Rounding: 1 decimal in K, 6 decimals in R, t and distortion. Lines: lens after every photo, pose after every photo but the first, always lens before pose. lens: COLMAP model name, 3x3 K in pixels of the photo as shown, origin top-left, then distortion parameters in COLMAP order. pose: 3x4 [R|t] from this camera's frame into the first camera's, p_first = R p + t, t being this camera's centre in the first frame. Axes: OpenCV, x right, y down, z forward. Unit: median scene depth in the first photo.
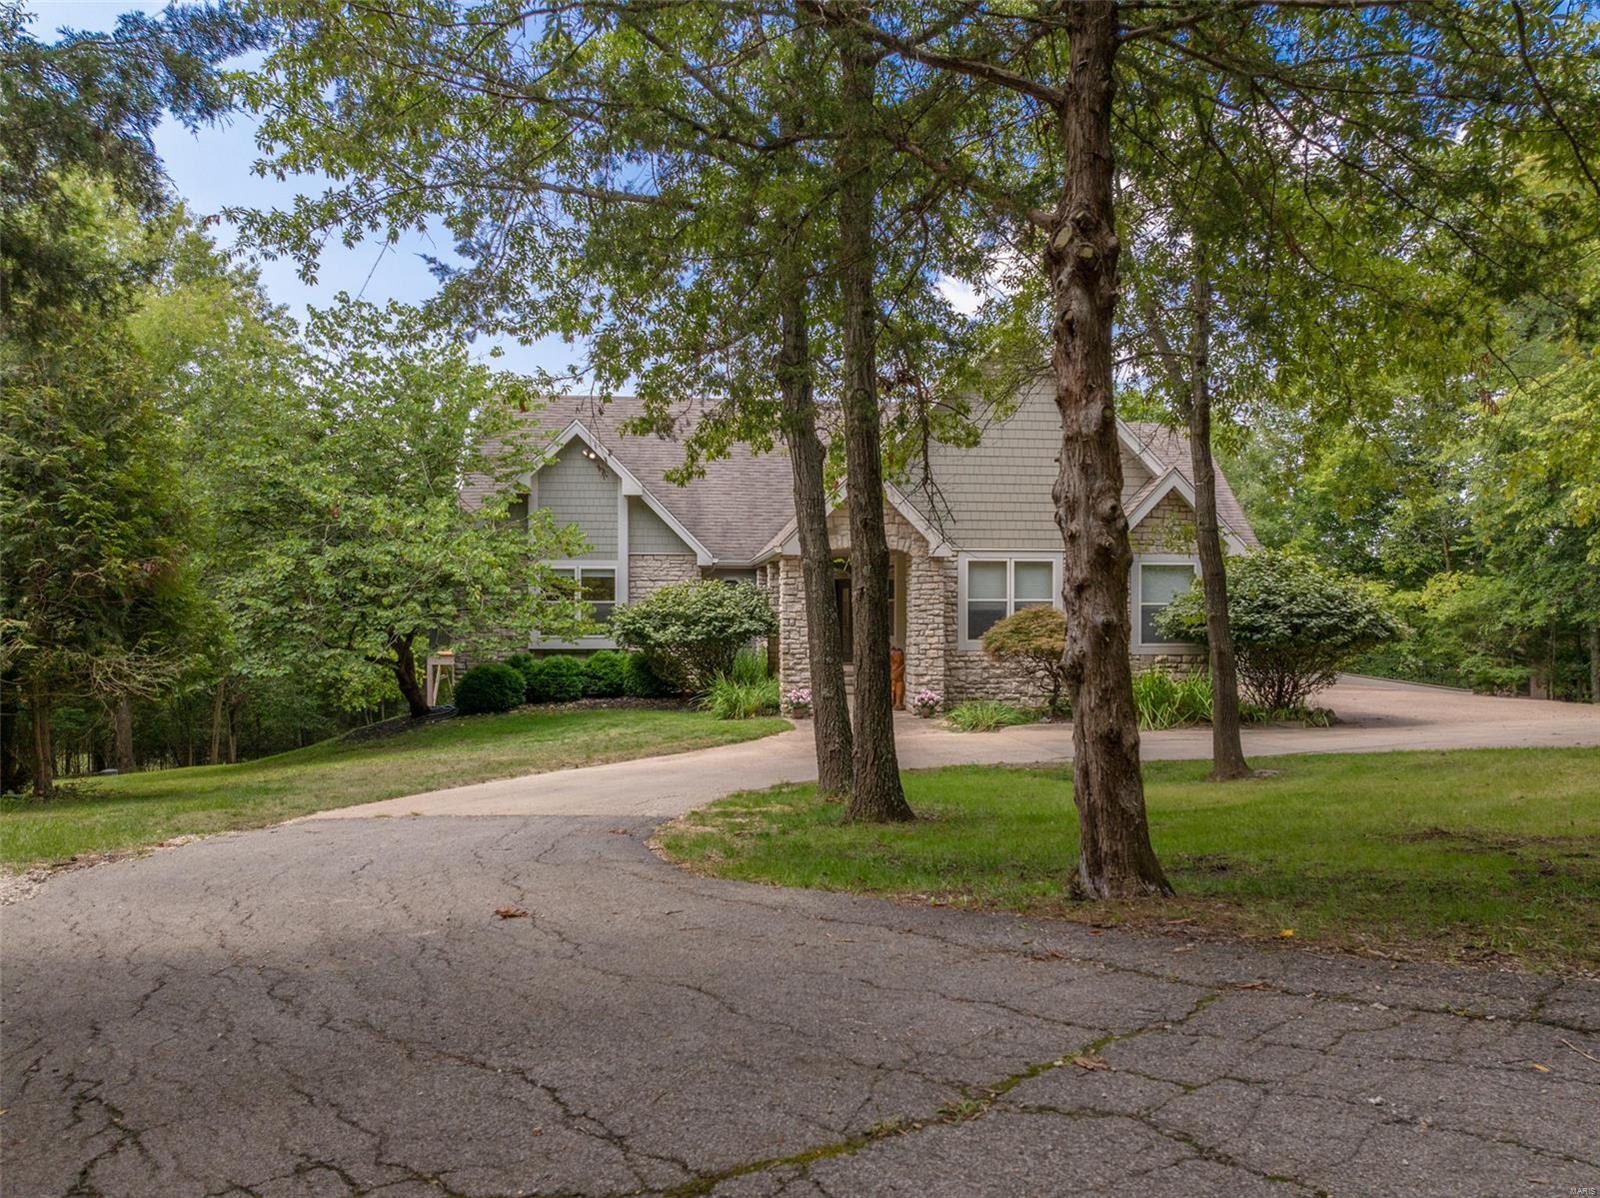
lens RADIAL K [[1125.9, 0, 800.0], [0, 1125.9, 599.0], [0, 0, 1]] dist [-0.023797, -0.037635]
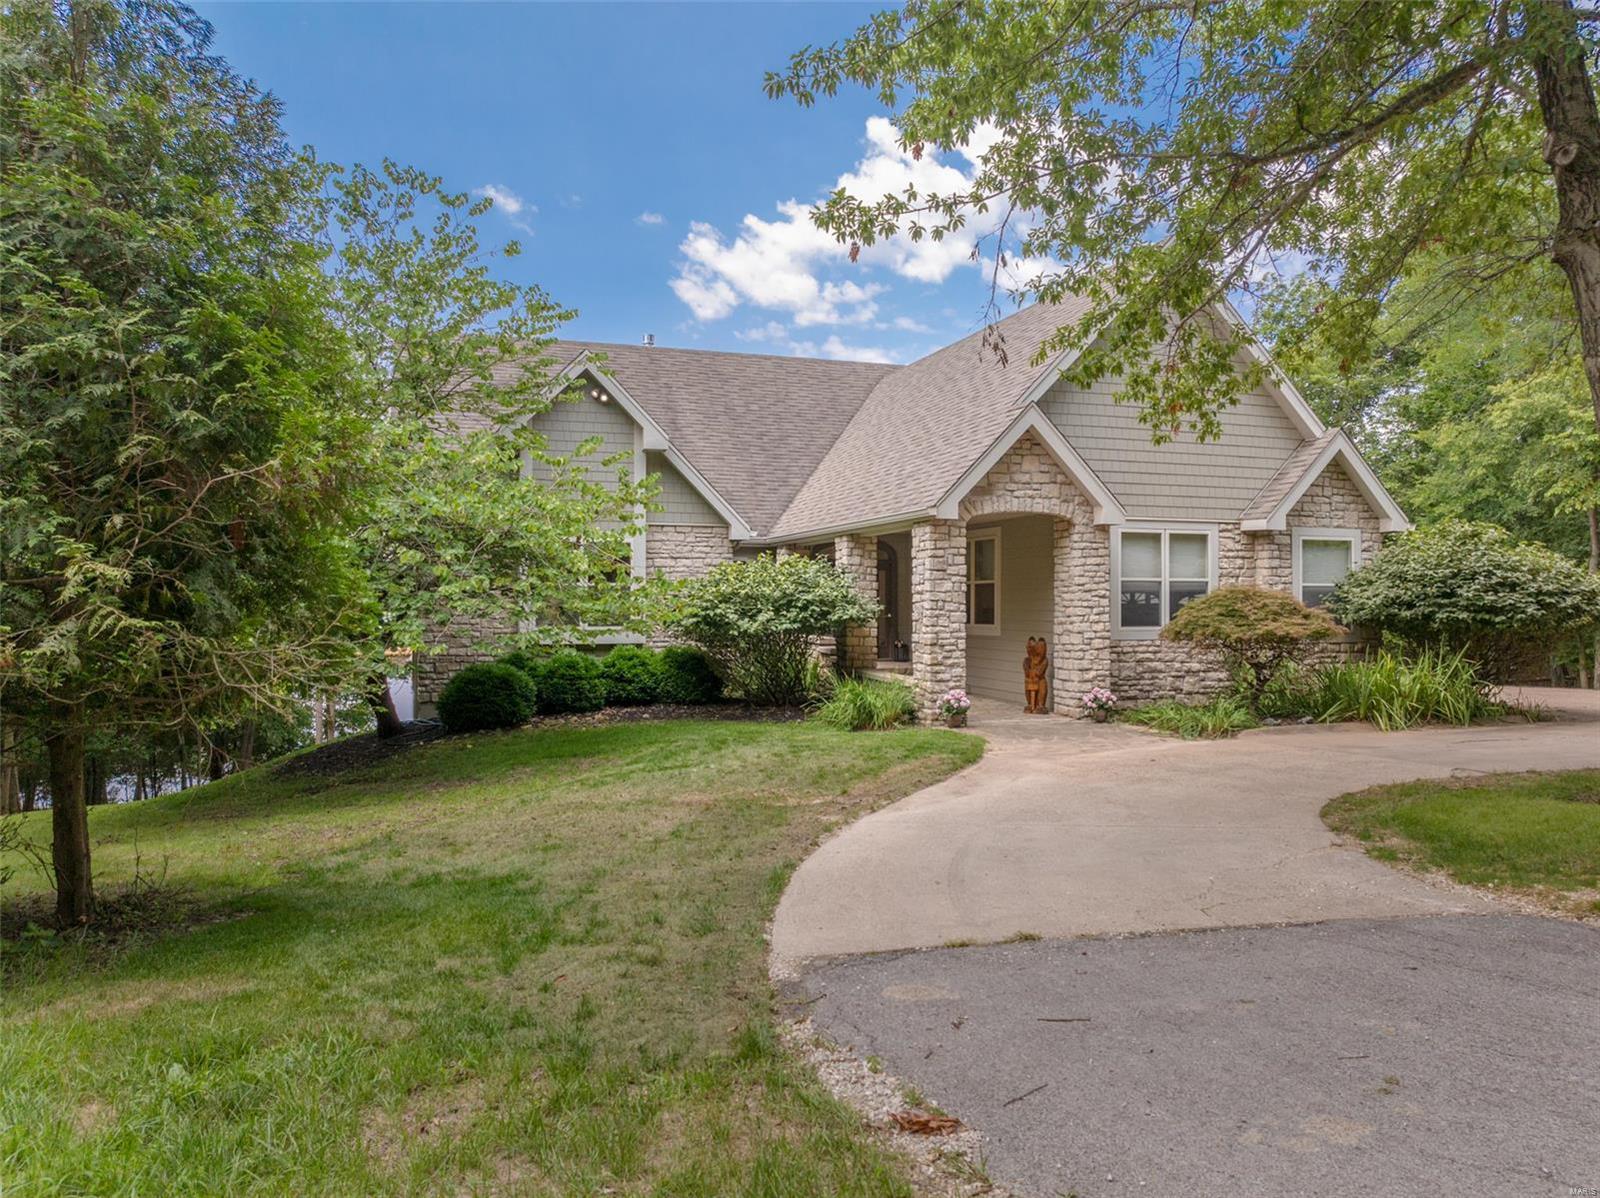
lens RADIAL K [[1123.8, 0, 800.0], [0, 1123.8, 599.0], [0, 0, 1]] dist [-0.024642, -0.027792]
pose [[0.975922, 0.000308, 0.218118, -0.261953], [0.000022, 0.999999, -0.001511, 0.016807], [-0.218118, 0.001479, 0.975921, 0.244047]]
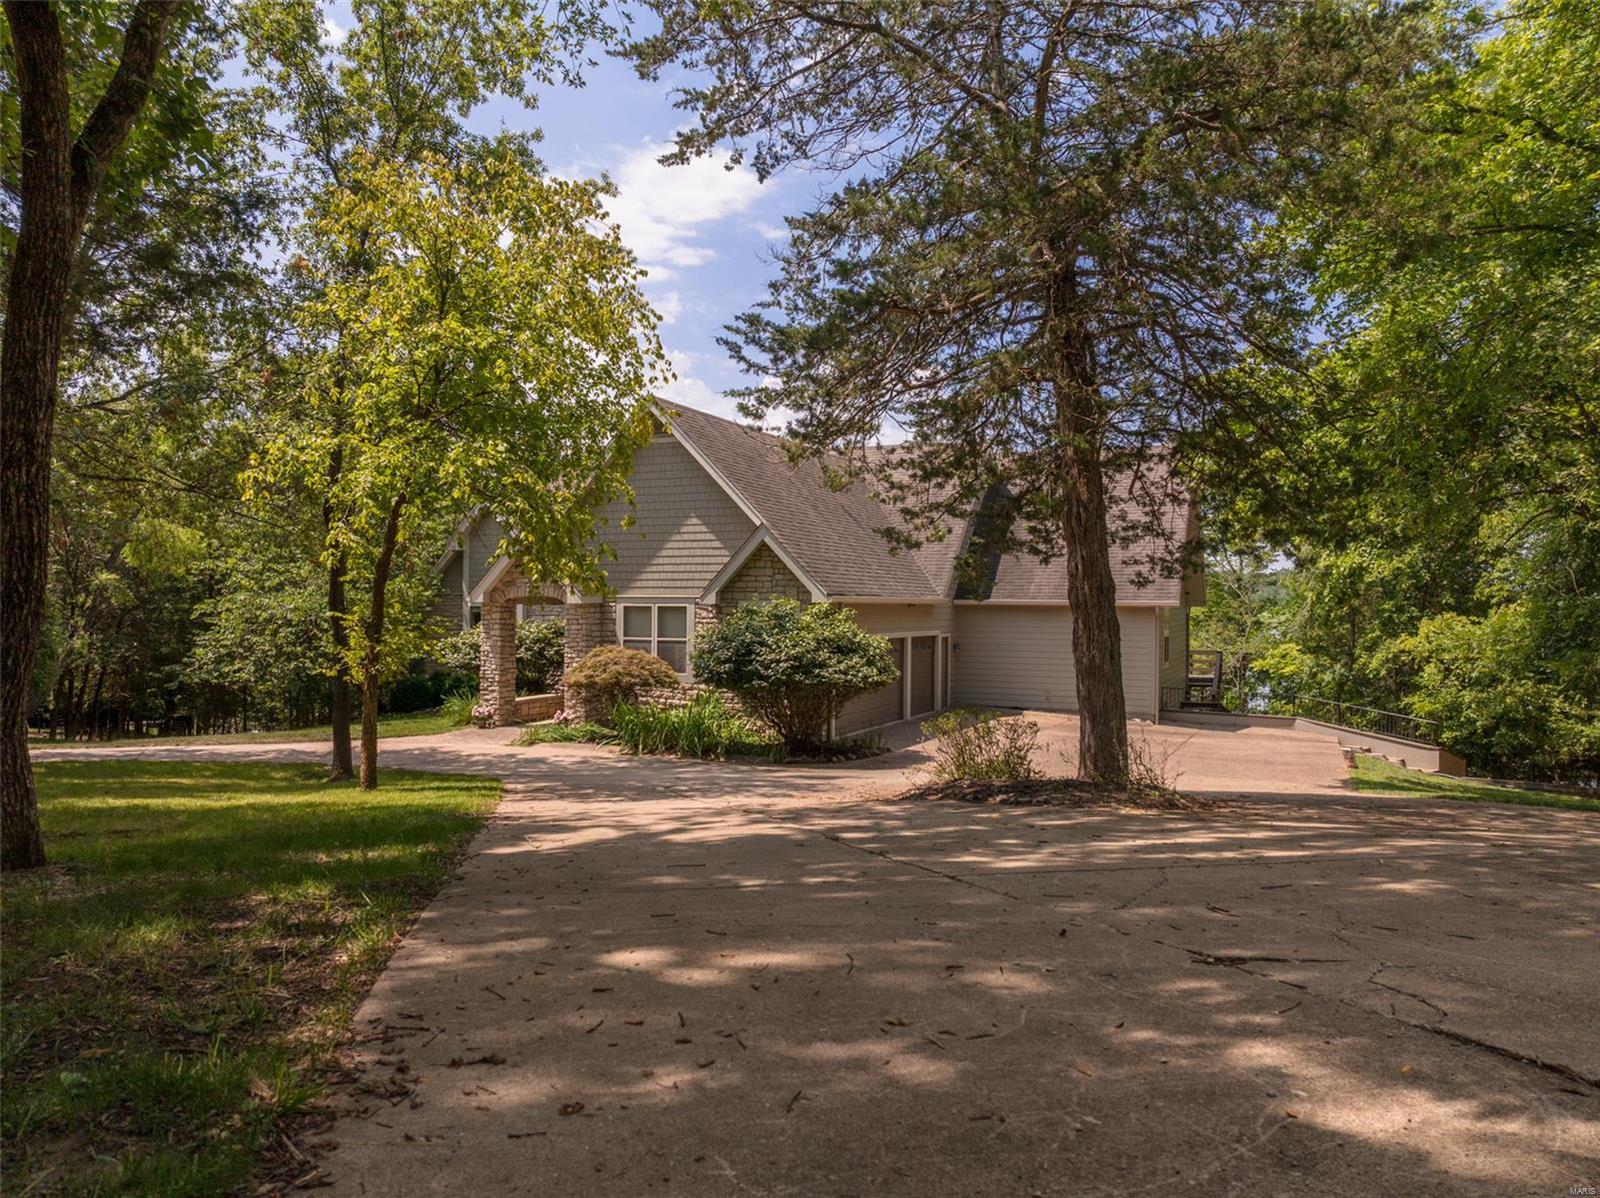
lens RADIAL K [[1124.7, 0, 800.0], [0, 1124.7, 599.0], [0, 0, 1]] dist [-0.039835, 0.008140]
pose [[0.865635, 0.000911, -0.500675, 0.909628], [-0.004409, 0.999973, -0.005802, -0.034934], [0.500657, 0.007230, 0.865616, 0.059033]]
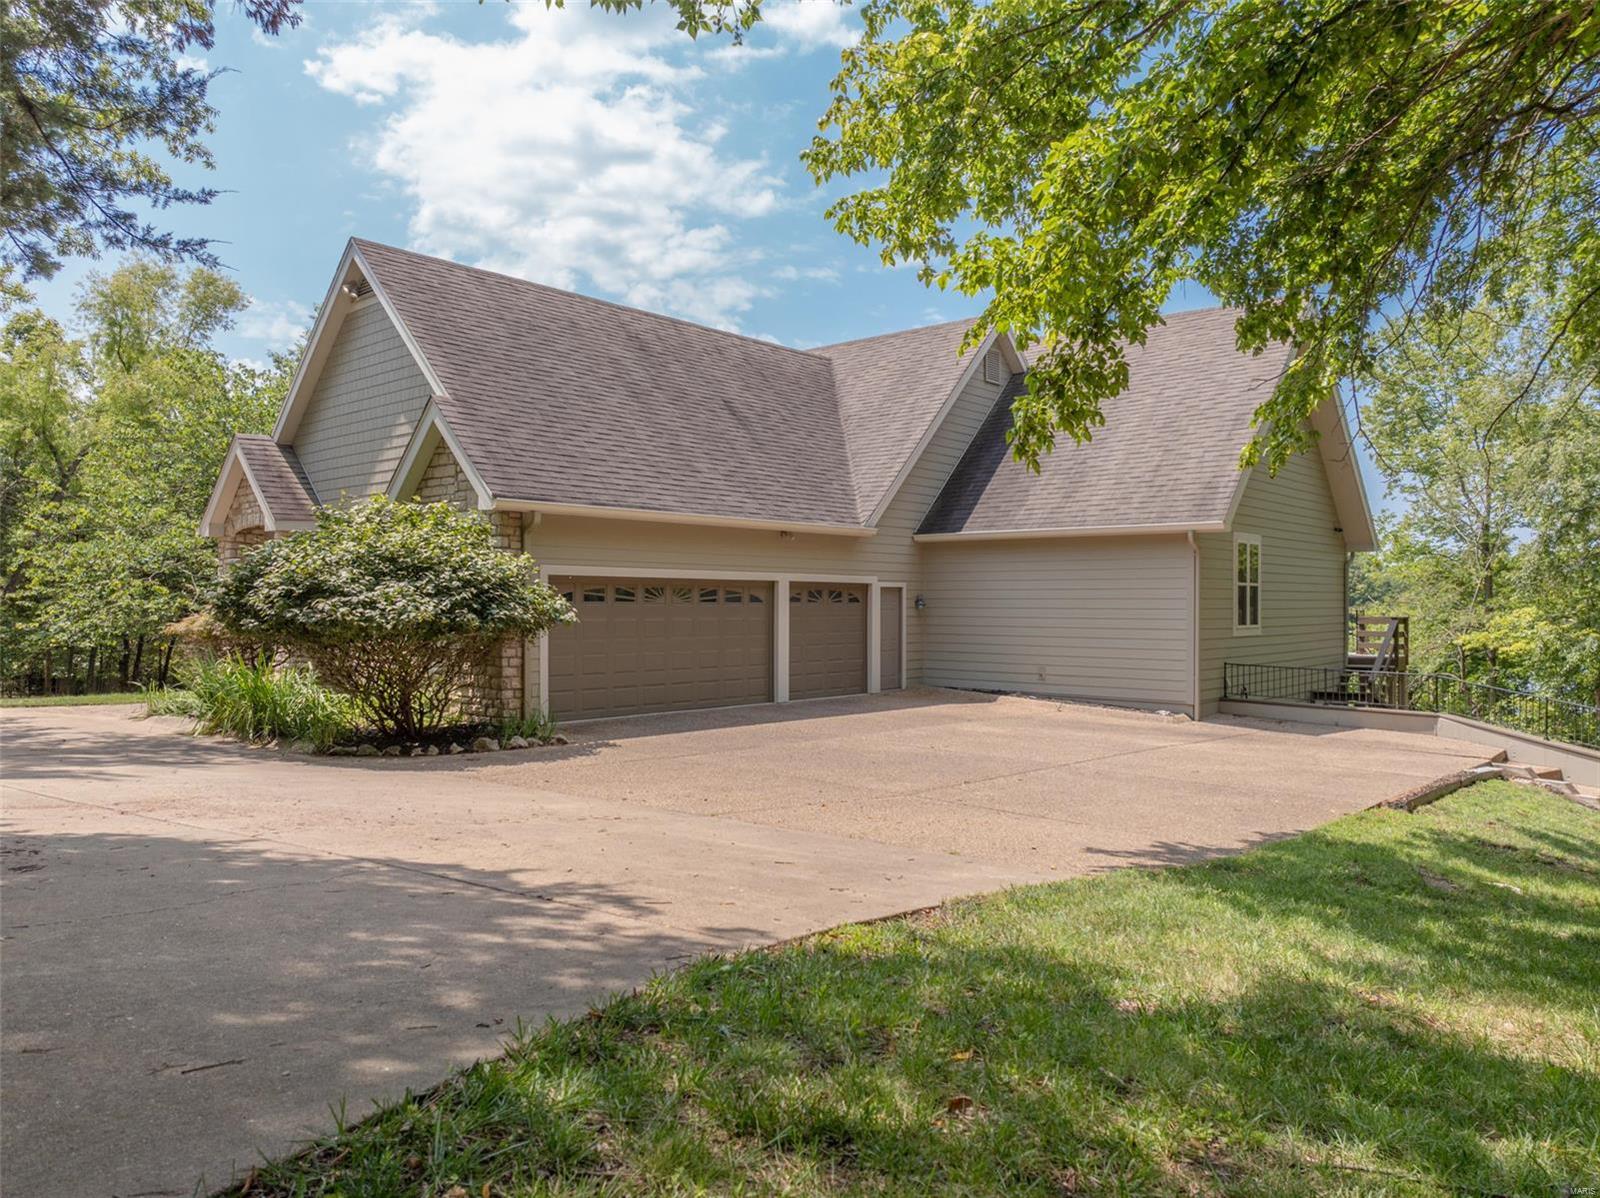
lens RADIAL K [[1124.7, 0, 800.0], [0, 1124.7, 599.0], [0, 0, 1]] dist [-0.039835, 0.008140]
pose [[0.676504, -0.003366, -0.736432, 1.027689], [-0.000201, 0.999989, -0.004754, 0.020434], [0.736439, 0.003364, 0.676495, 0.674119]]
